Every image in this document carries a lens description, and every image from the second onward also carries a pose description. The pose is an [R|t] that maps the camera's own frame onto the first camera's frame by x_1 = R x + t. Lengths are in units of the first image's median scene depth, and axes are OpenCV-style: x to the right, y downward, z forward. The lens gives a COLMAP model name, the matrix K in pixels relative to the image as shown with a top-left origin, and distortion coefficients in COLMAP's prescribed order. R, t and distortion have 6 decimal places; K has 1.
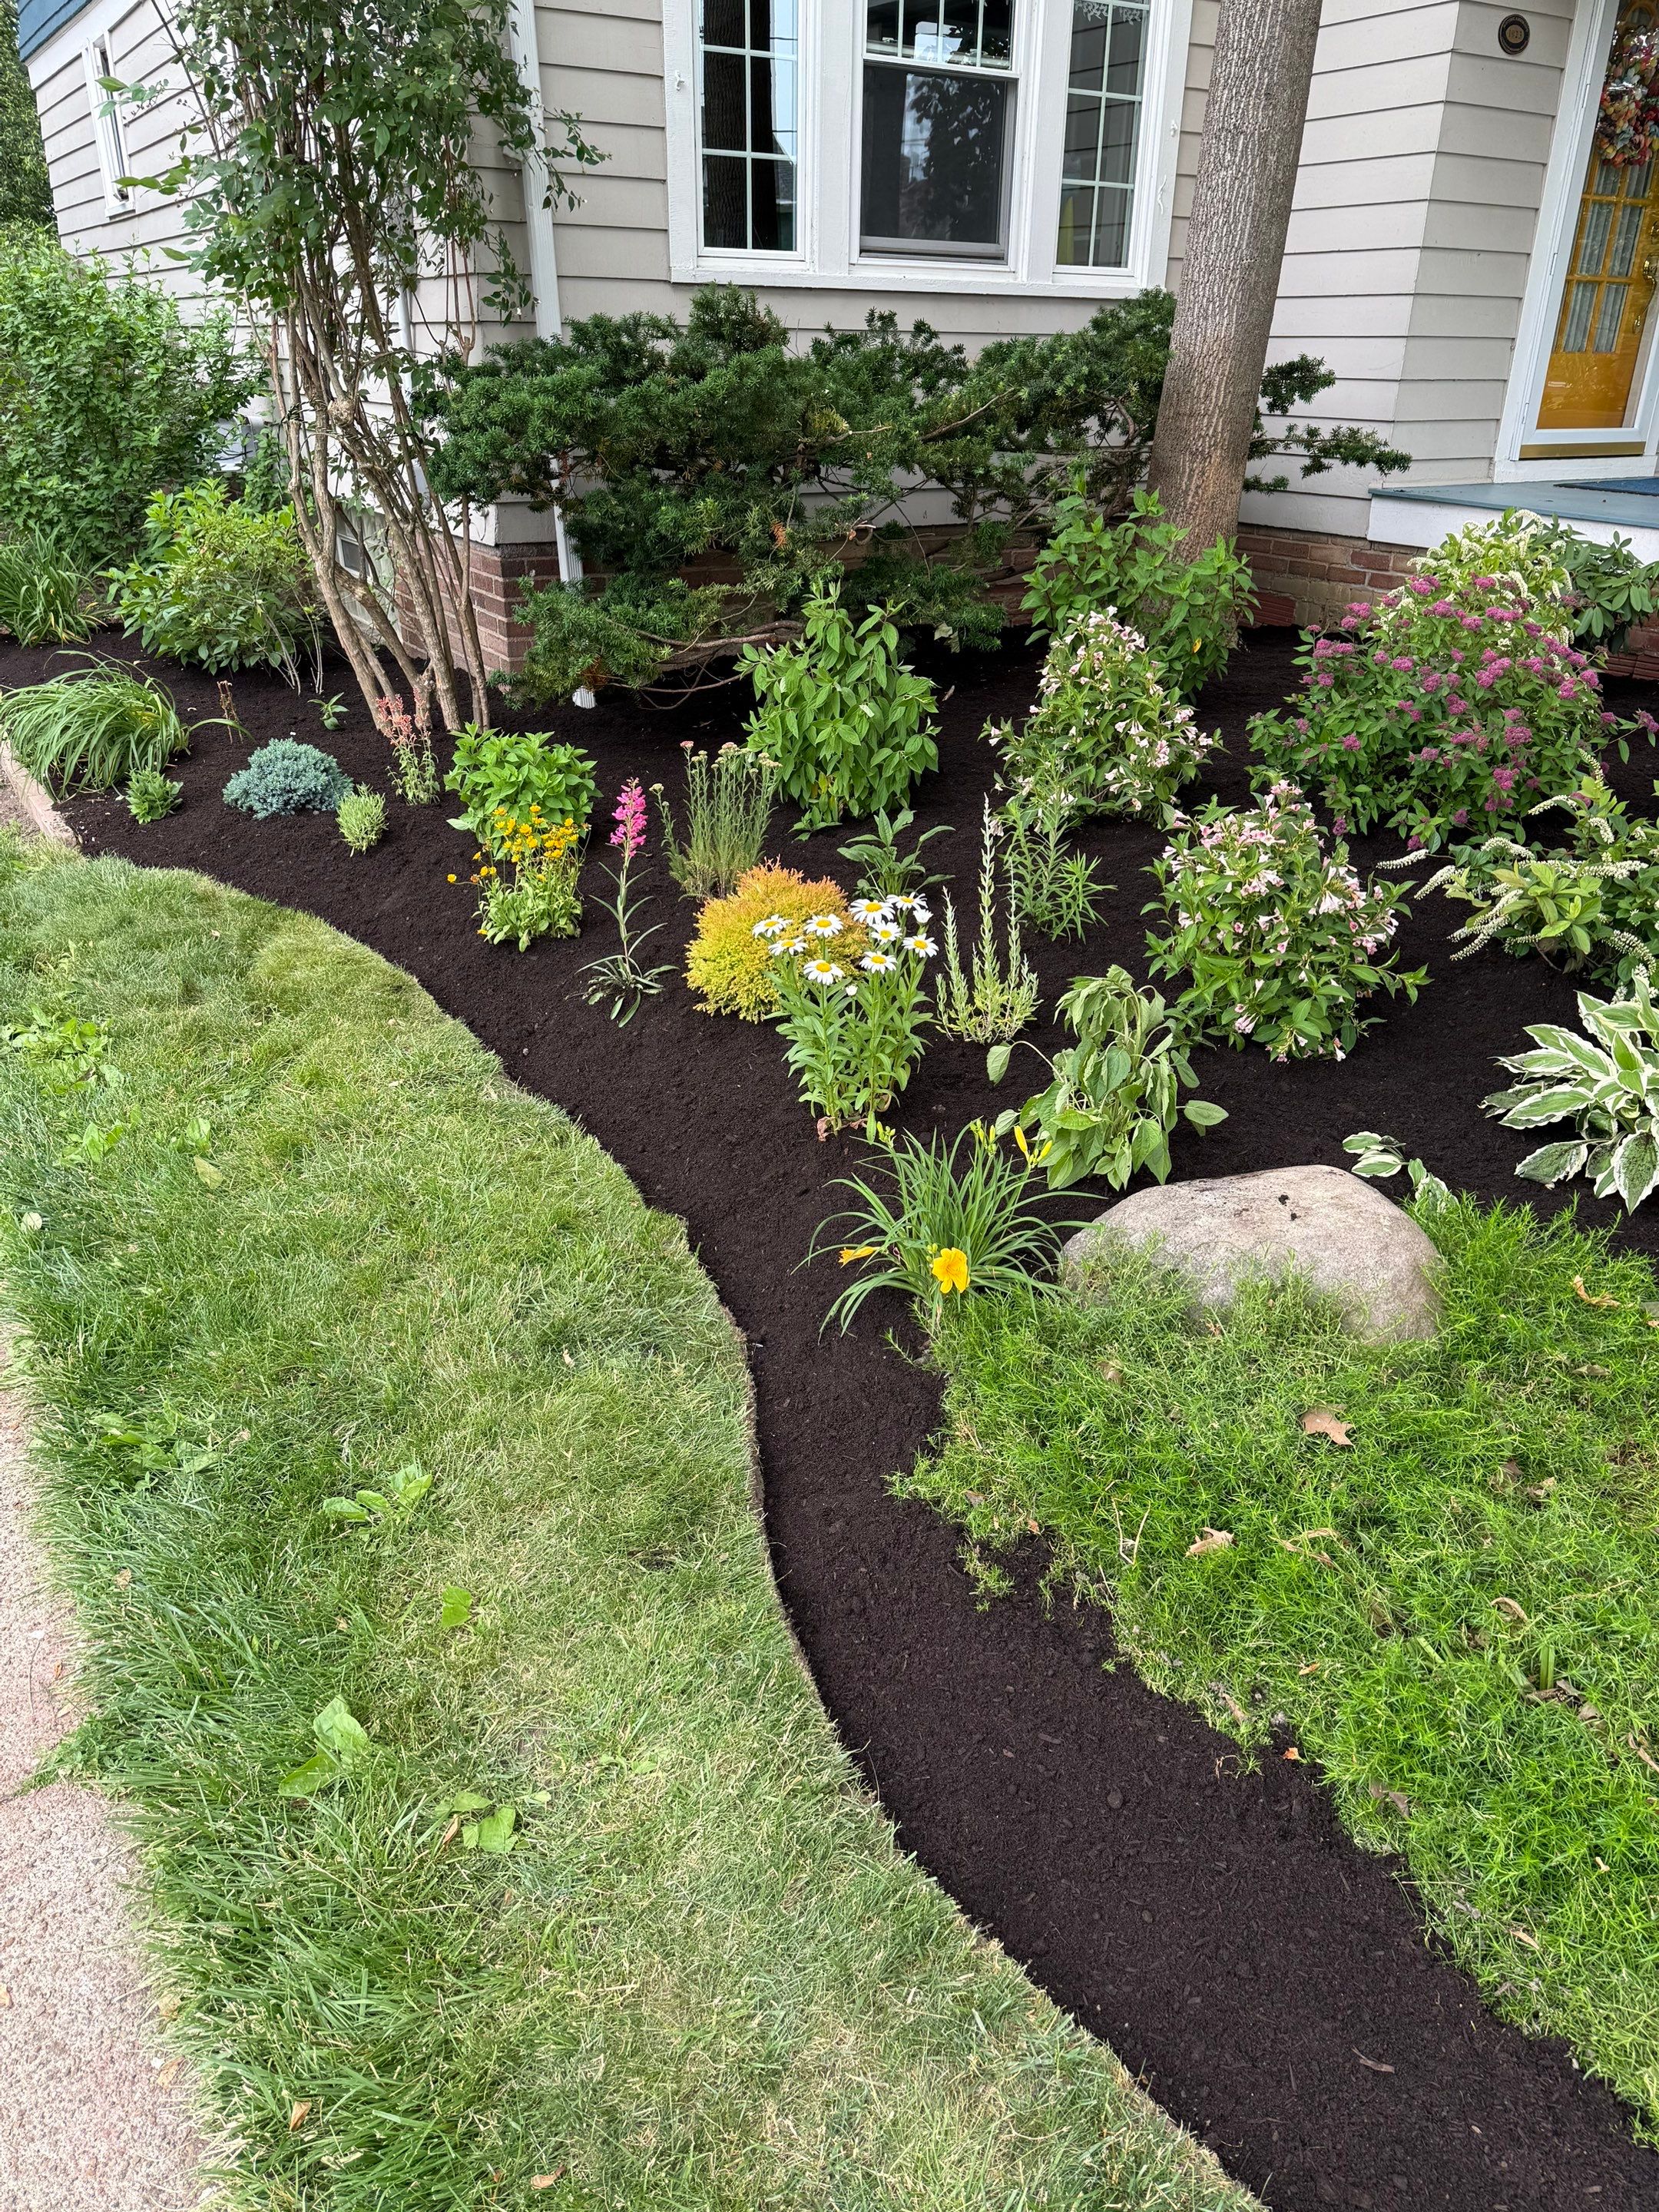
lens RADIAL K [[1583.4, 0, 830.6], [0, 1583.4, 1098.9], [0, 0, 1]] dist [0.079451, -0.101856]
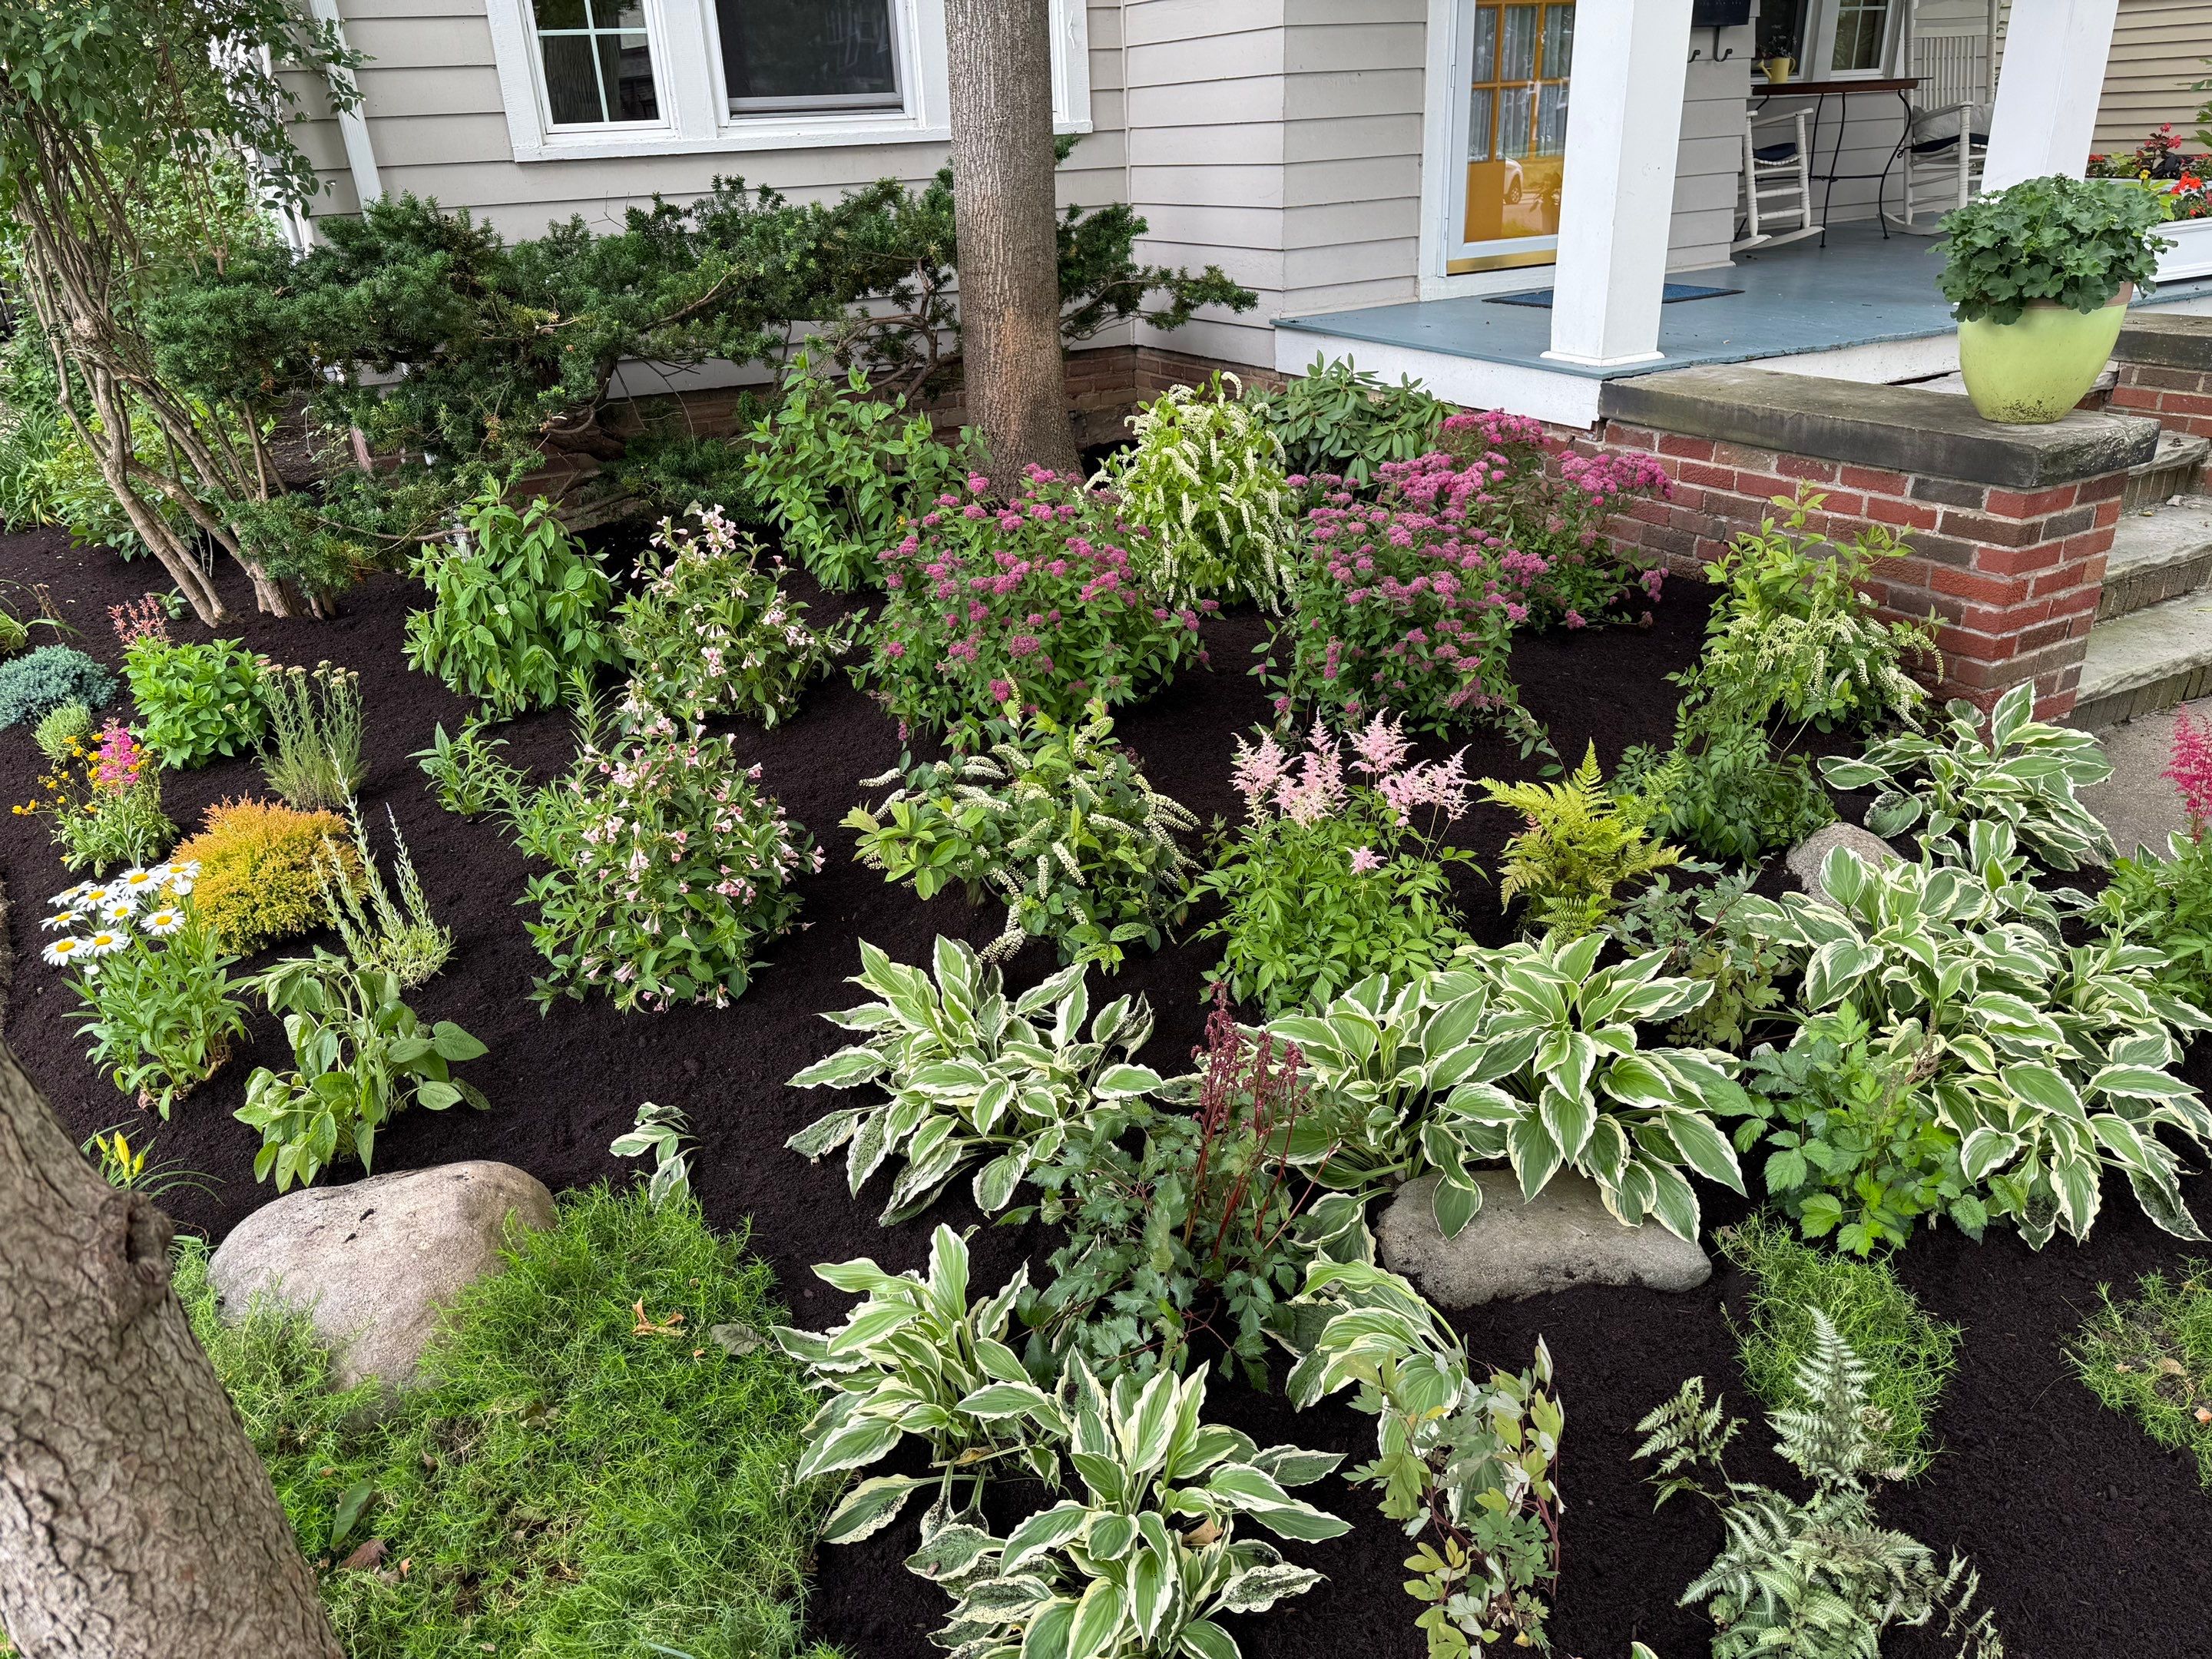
lens RADIAL K [[1577.7, 0, 1087.9], [0, 1577.7, 824.4], [0, 0, 1]] dist [0.044130, -0.055426]
pose [[0.994984, -0.024967, -0.096868, 0.352031], [0.022405, 0.999372, -0.027443, -0.057284], [0.097492, 0.025135, 0.994919, 0.050279]]
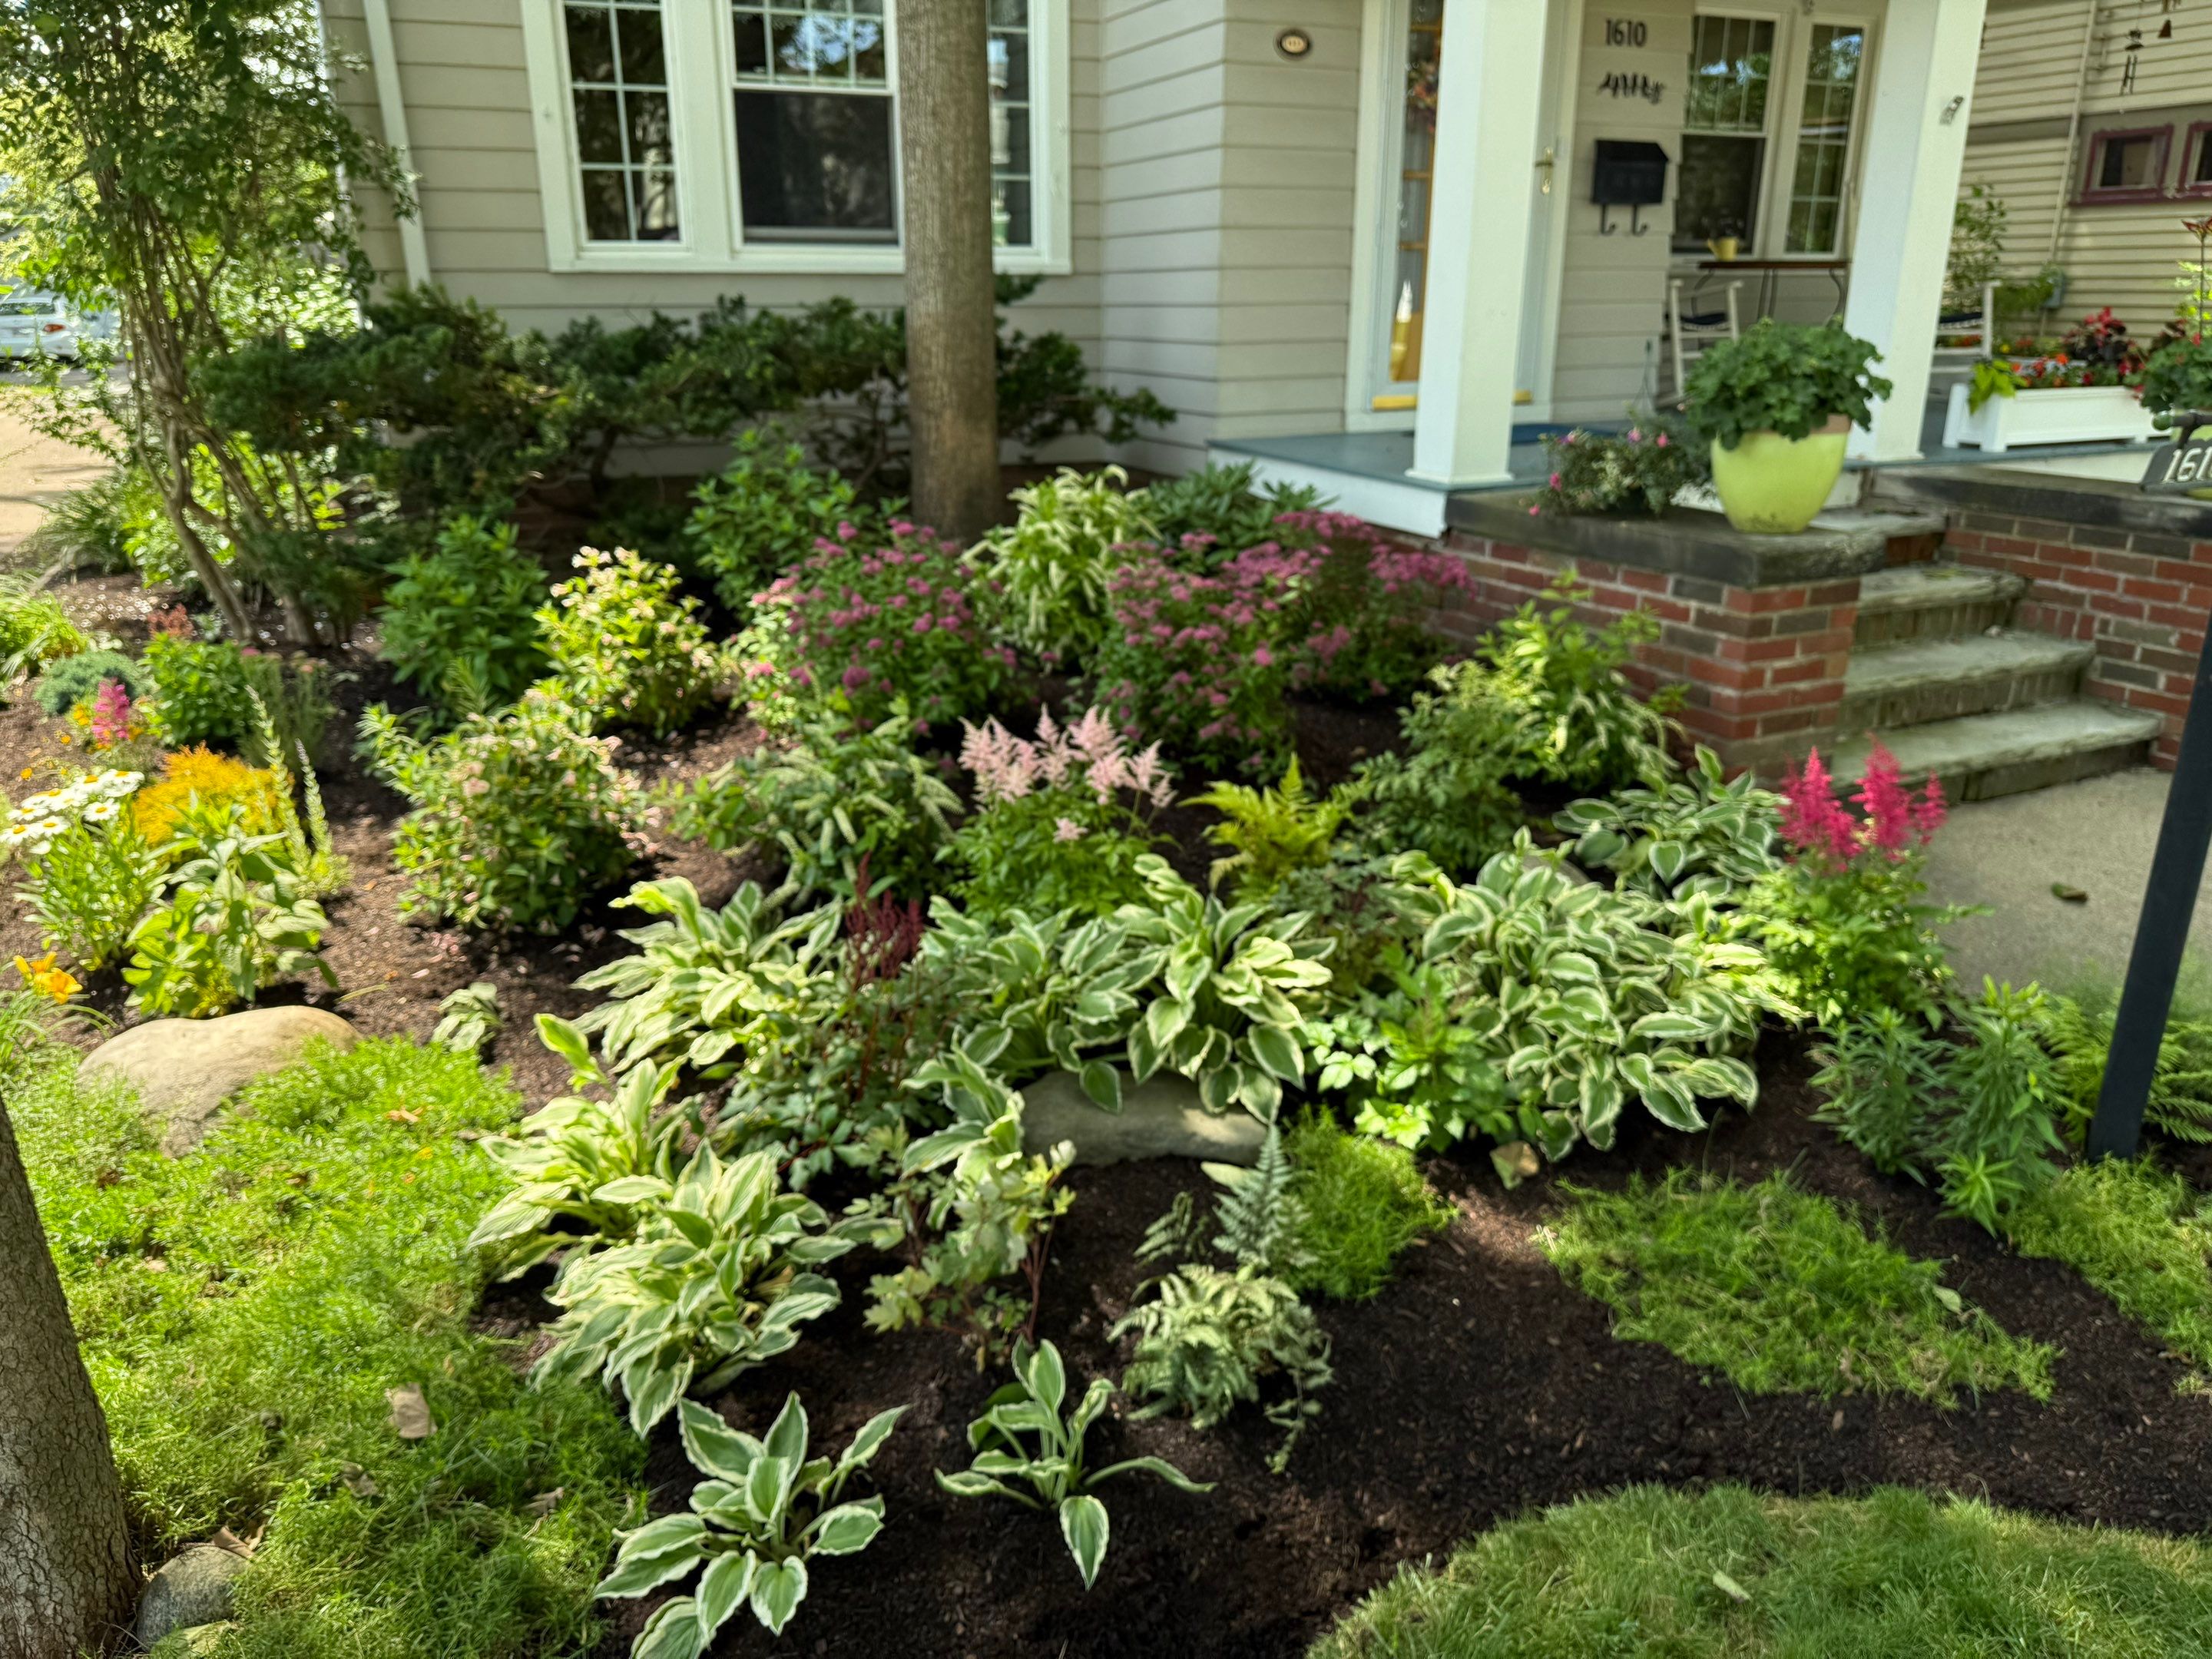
lens RADIAL K [[1583.4, 0, 1104.8], [0, 1583.4, 823.0], [0, 0, 1]] dist [0.079451, -0.101856]
pose [[0.988903, 0.028164, -0.145867, 0.486653], [-0.046194, 0.991487, -0.121736, 0.010926], [0.141196, 0.127124, 0.981786, -0.032475]]
